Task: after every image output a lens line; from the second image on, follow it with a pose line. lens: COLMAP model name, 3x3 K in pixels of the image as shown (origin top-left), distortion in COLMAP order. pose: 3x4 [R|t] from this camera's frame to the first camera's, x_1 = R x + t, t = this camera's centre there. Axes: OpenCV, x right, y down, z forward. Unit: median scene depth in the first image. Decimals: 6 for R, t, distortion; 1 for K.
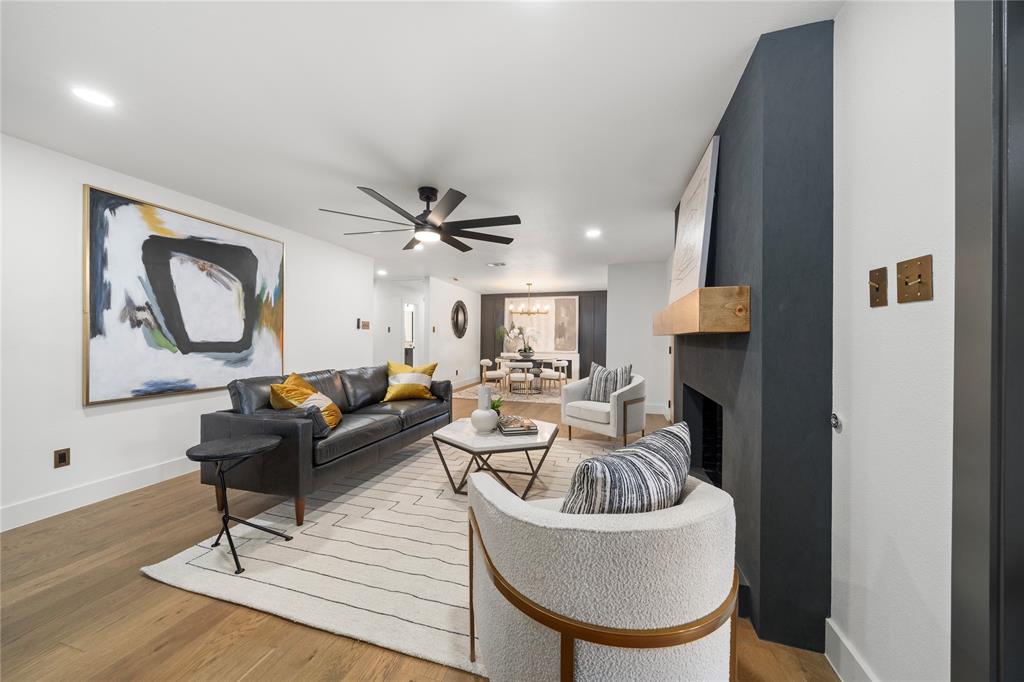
lens RADIAL K [[353.1, 0, 511.4], [0, 353.1, 341.3], [0, 0, 1]] dist [-0.008686, 0.000261]
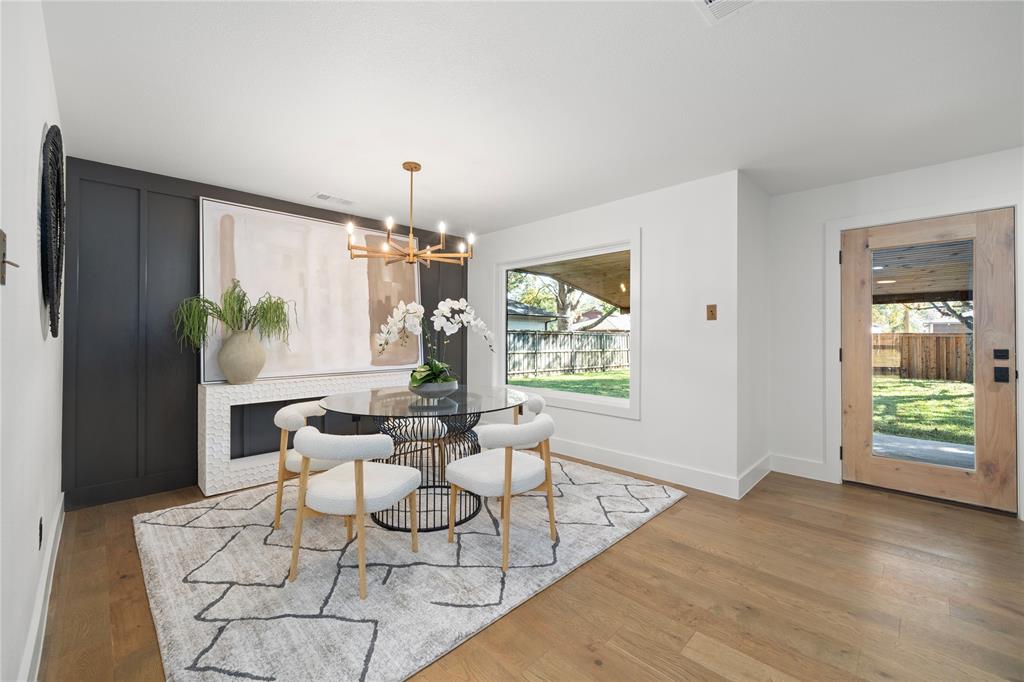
lens RADIAL K [[416.3, 0, 516.5], [0, 416.3, 332.6], [0, 0, 1]] dist [-0.002701, -0.000195]
pose [[0.474003, 0.000221, 0.880523, -0.552558], [0.010225, 0.999931, -0.005756, -0.017931], [-0.880464, 0.011731, 0.473968, 1.719229]]
